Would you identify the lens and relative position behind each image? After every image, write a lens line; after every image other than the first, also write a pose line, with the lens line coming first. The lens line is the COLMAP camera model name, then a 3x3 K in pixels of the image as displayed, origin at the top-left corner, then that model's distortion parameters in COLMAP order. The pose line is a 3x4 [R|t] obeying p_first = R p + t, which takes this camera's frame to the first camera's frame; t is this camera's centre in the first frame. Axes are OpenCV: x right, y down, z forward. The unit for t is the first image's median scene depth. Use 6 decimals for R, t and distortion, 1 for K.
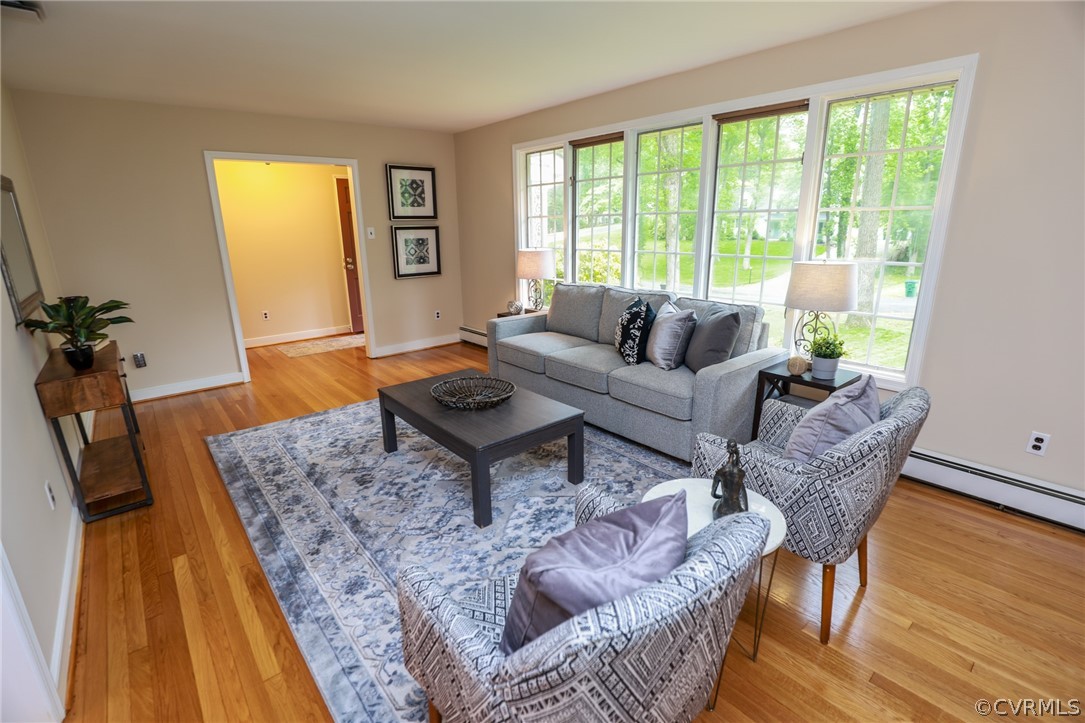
lens RADIAL K [[493.7, 0, 534.8], [0, 493.7, 360.2], [0, 0, 1]] dist [-0.029220, 0.001704]
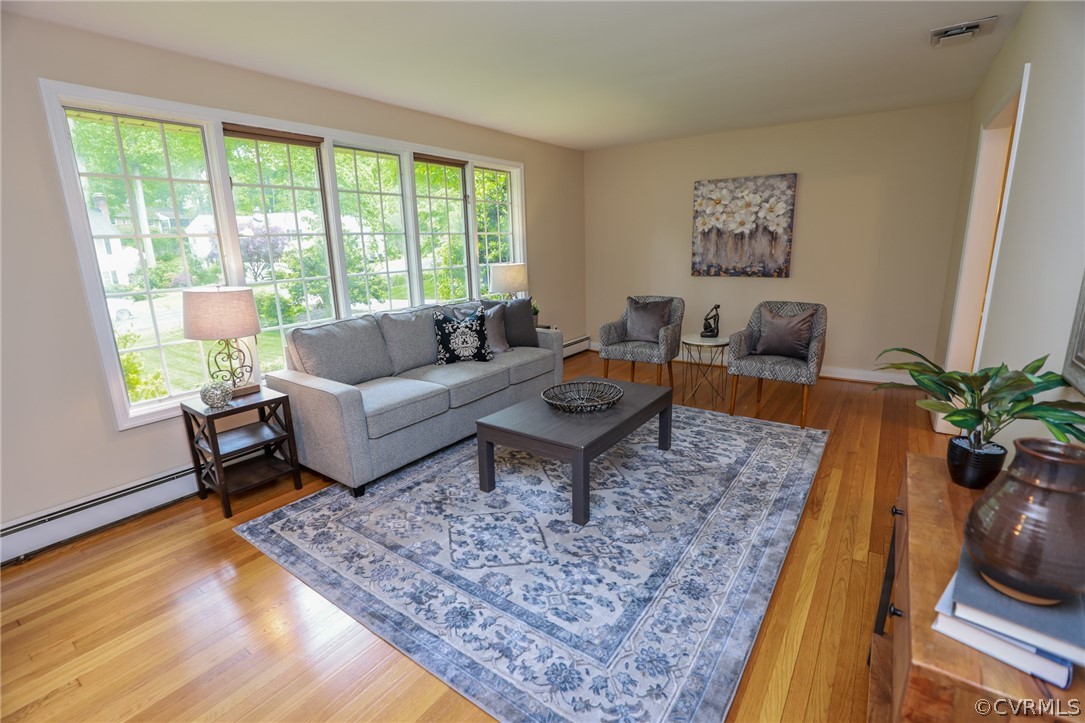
lens RADIAL K [[493.7, 0, 540.2], [0, 493.7, 364.1], [0, 0, 1]] dist [-0.029220, 0.001704]
pose [[-0.239926, -0.217823, 0.946038, -0.945007], [0.279485, 0.917746, 0.282189, -0.280303], [-0.929690, 0.332109, -0.159313, 1.075896]]
